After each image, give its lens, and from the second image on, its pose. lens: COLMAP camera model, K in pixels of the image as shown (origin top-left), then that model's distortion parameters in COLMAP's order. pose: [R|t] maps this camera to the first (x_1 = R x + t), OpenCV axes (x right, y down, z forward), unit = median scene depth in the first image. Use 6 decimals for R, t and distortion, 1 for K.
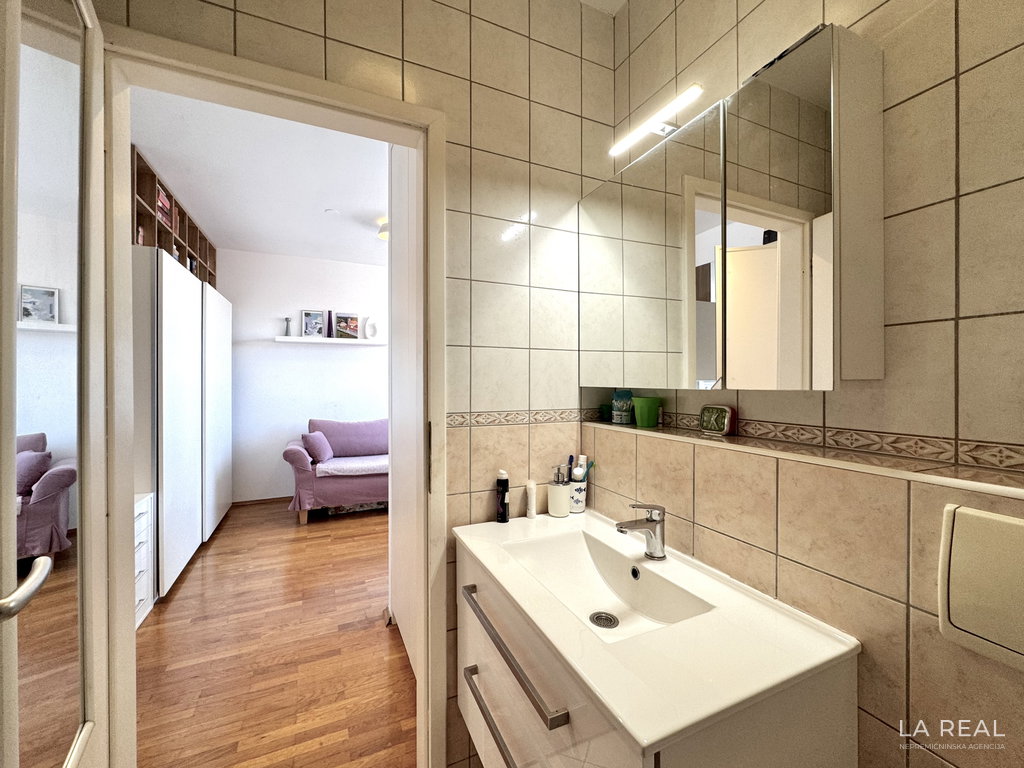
lens RADIAL K [[417.9, 0, 508.3], [0, 417.9, 383.4], [0, 0, 1]] dist [-0.000554, 0.000650]
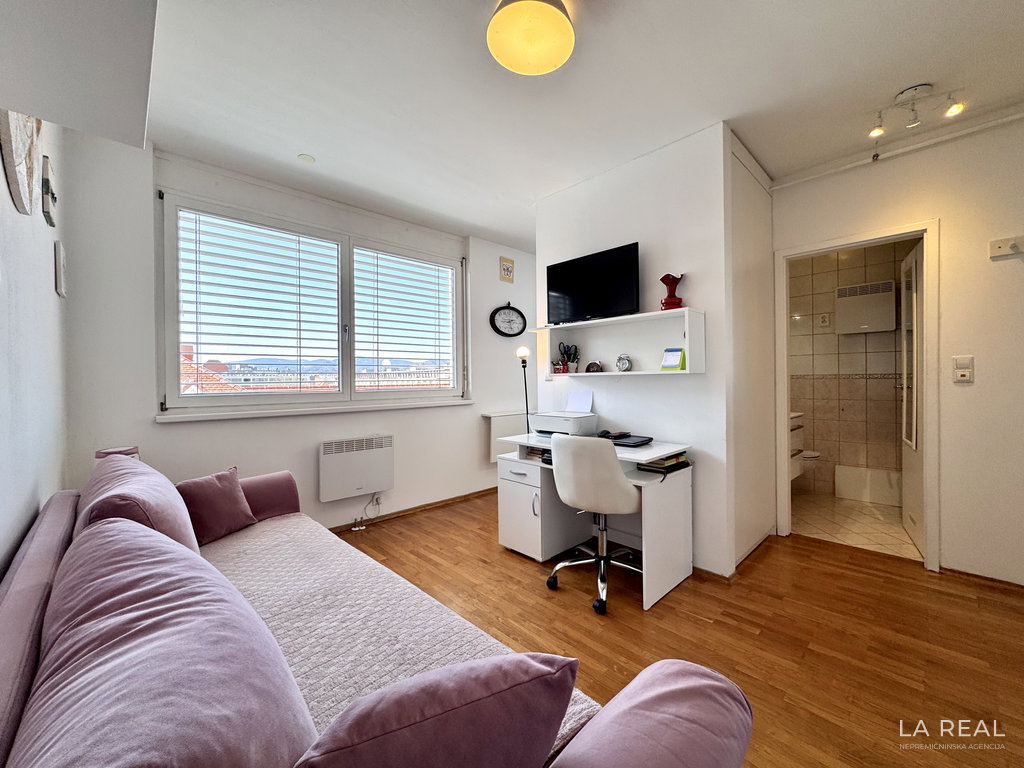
lens RADIAL K [[417.9, 0, 518.2], [0, 417.9, 374.8], [0, 0, 1]] dist [-0.000554, 0.000650]
pose [[-0.335557, 0.016440, 0.941876, -0.680018], [0.019940, 0.999748, -0.010346, 0.022849], [-0.941809, 0.015310, -0.335801, 1.140347]]
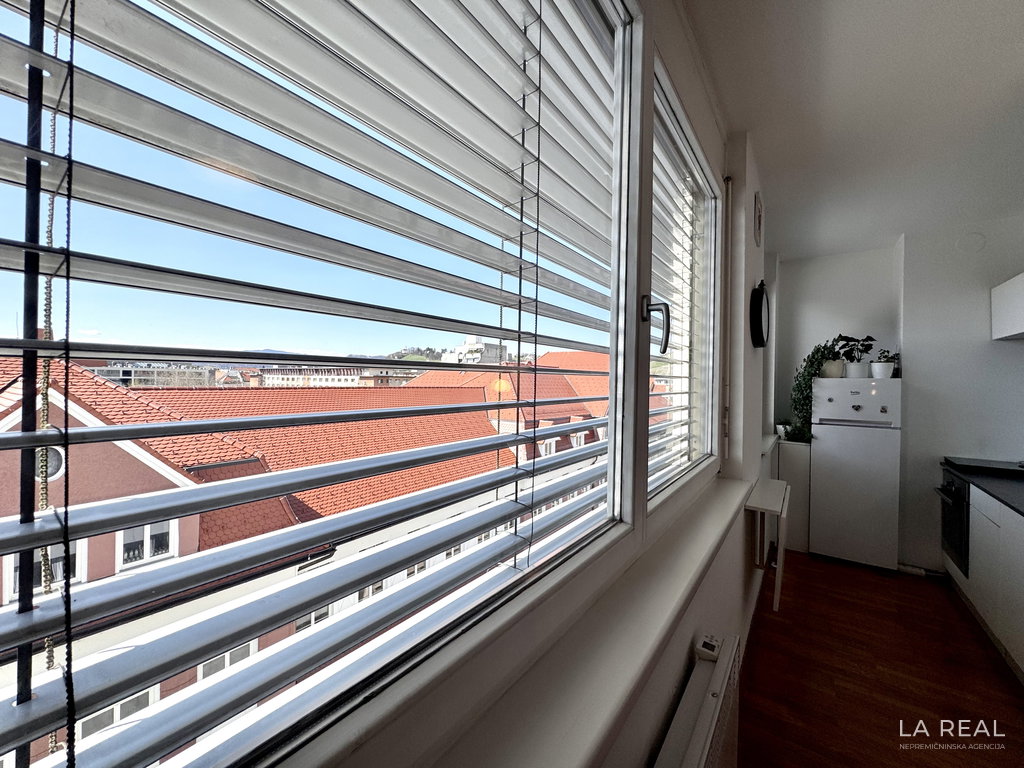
lens RADIAL K [[417.9, 0, 501.3], [0, 417.9, 381.7], [0, 0, 1]] dist [-0.000554, 0.000650]
pose [[-0.486300, -0.011996, 0.873709, 0.103910], [-0.016548, 0.999853, 0.004517, -0.040188], [-0.873635, -0.012261, -0.486427, 1.426746]]
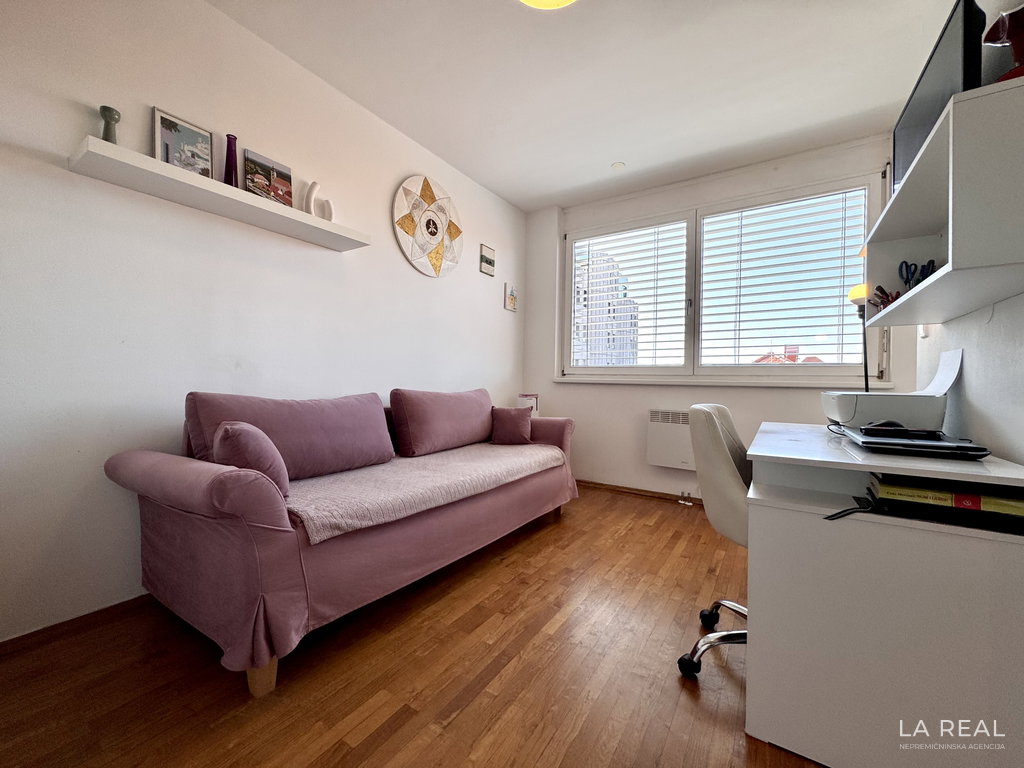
lens RADIAL K [[417.9, 0, 514.0], [0, 417.9, 382.8], [0, 0, 1]] dist [-0.000554, 0.000650]
pose [[0.848727, 0.015760, 0.528596, -0.506466], [-0.013776, 0.999876, -0.007692, 0.090261], [-0.528651, -0.000753, 0.848839, 0.619483]]
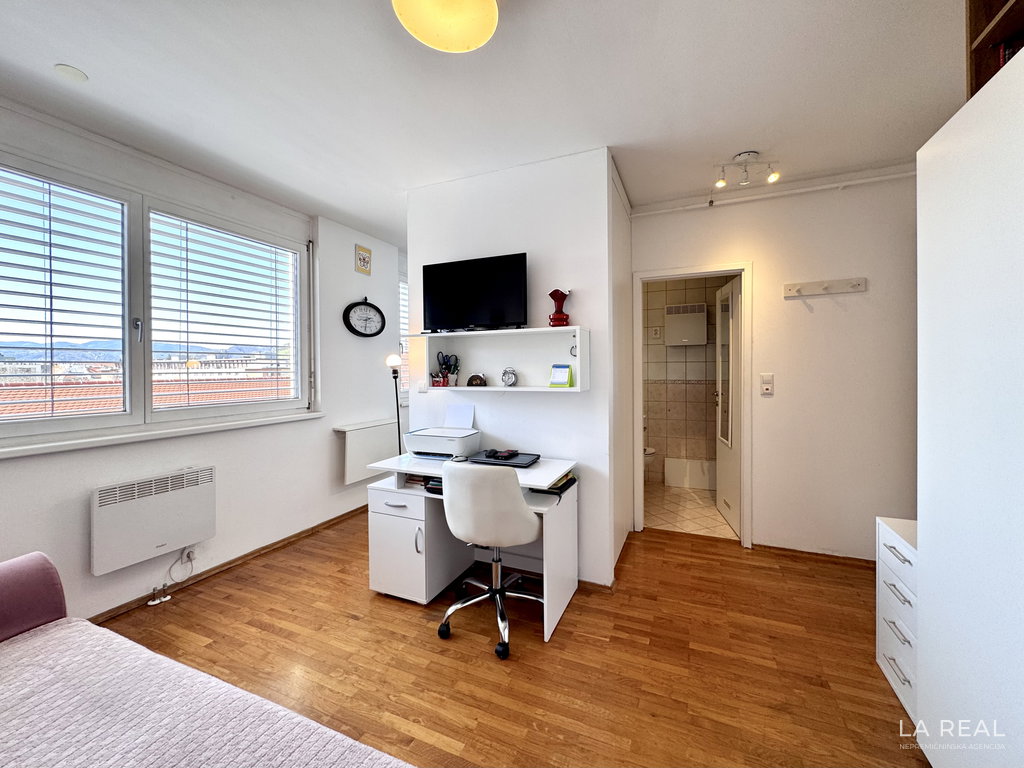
lens RADIAL K [[417.9, 0, 517.0], [0, 417.9, 369.3], [0, 0, 1]] dist [-0.000554, 0.000650]
pose [[-0.666904, 0.004723, 0.745128, -0.580642], [0.012943, 0.999902, 0.005246, -0.019402], [-0.745031, 0.013143, -0.666900, 1.179744]]
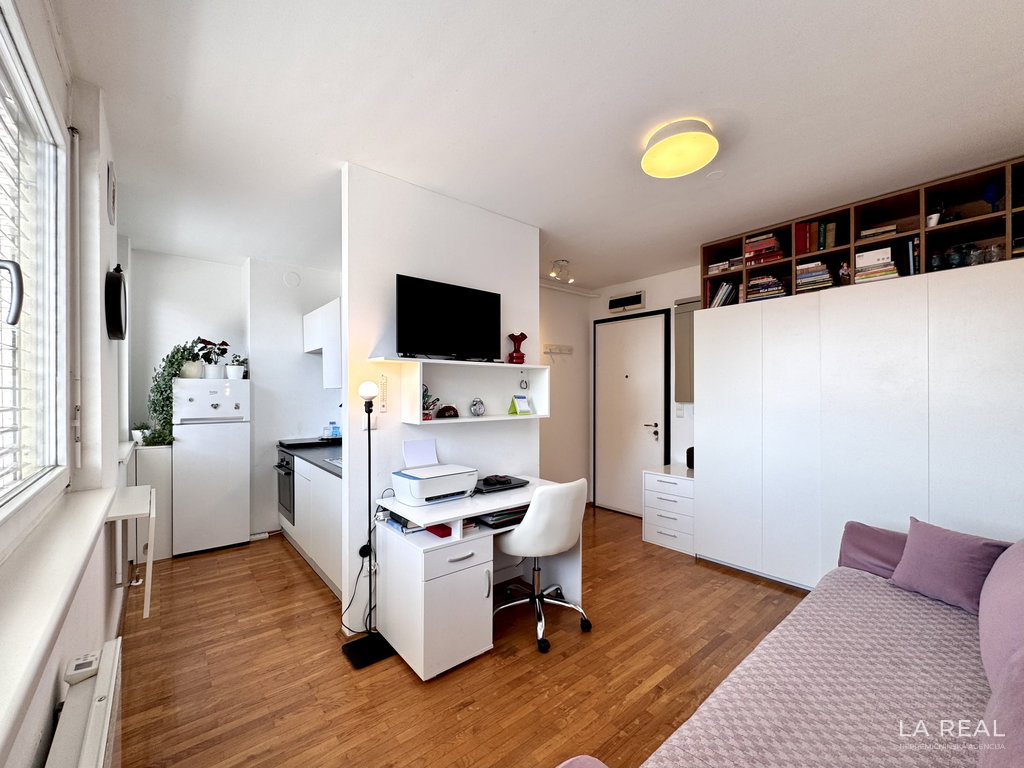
lens RADIAL K [[417.9, 0, 513.2], [0, 417.9, 391.5], [0, 0, 1]] dist [-0.000554, 0.000650]
pose [[-0.964626, -0.002672, -0.263610, 0.101785], [-0.004079, 0.999980, 0.004788, -0.034797], [0.263592, 0.005694, -0.964617, 1.447128]]
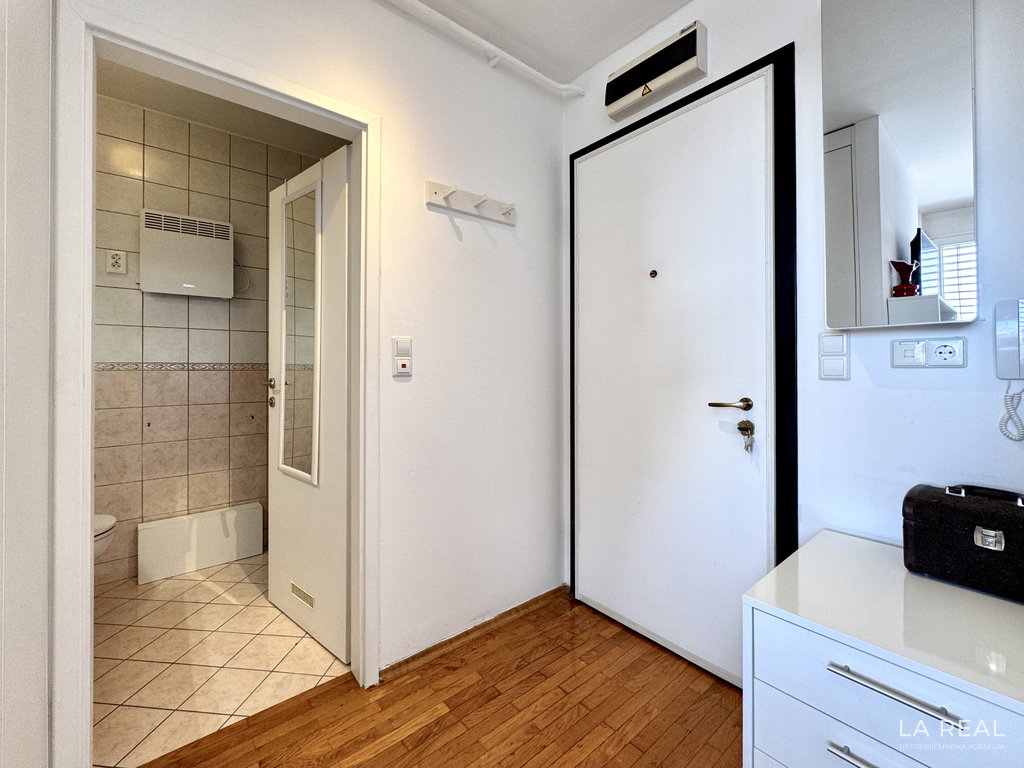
lens RADIAL K [[435.8, 0, 503.9], [0, 435.8, 365.3], [0, 0, 1]] dist [0.000755, 0.000142]
pose [[-0.969671, -0.000057, -0.244413, -0.287958], [-0.001255, 0.999988, 0.004746, 0.027587], [0.244410, 0.004909, -0.969659, 0.737309]]
